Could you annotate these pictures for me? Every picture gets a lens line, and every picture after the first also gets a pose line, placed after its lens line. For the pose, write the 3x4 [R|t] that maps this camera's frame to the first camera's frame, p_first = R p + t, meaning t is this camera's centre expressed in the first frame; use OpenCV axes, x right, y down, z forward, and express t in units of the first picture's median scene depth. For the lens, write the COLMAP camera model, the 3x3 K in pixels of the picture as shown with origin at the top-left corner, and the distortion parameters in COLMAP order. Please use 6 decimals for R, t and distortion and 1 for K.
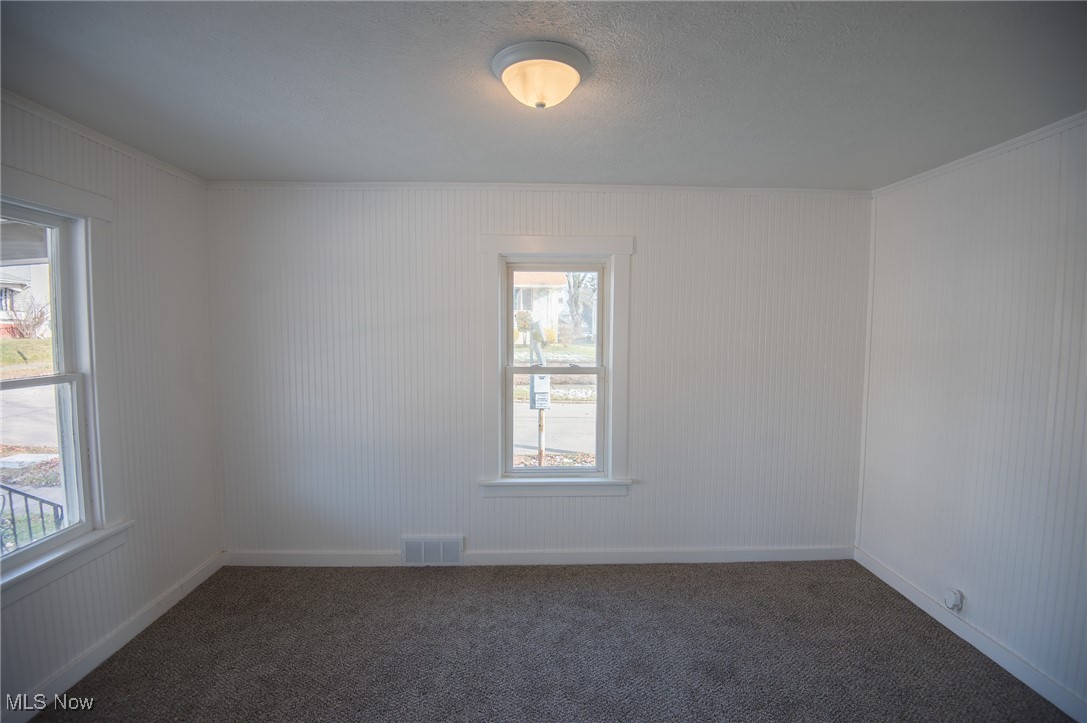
lens RADIAL K [[504.4, 0, 538.2], [0, 504.4, 358.3], [0, 0, 1]] dist [-0.024535, -0.005609]
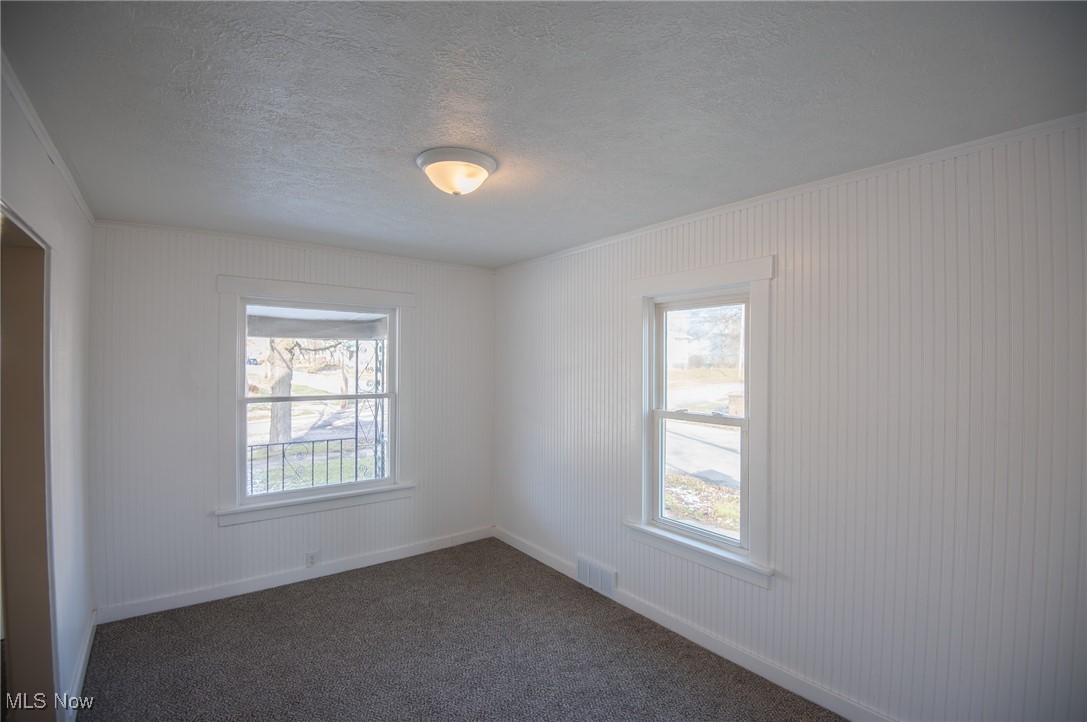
lens RADIAL K [[504.4, 0, 547.1], [0, 504.4, 358.2], [0, 0, 1]] dist [-0.024535, -0.005609]
pose [[0.575170, -0.010191, -0.817971, 0.619000], [-0.045349, 0.997987, -0.044322, -0.030783], [0.816776, 0.062587, 0.573550, 0.268921]]
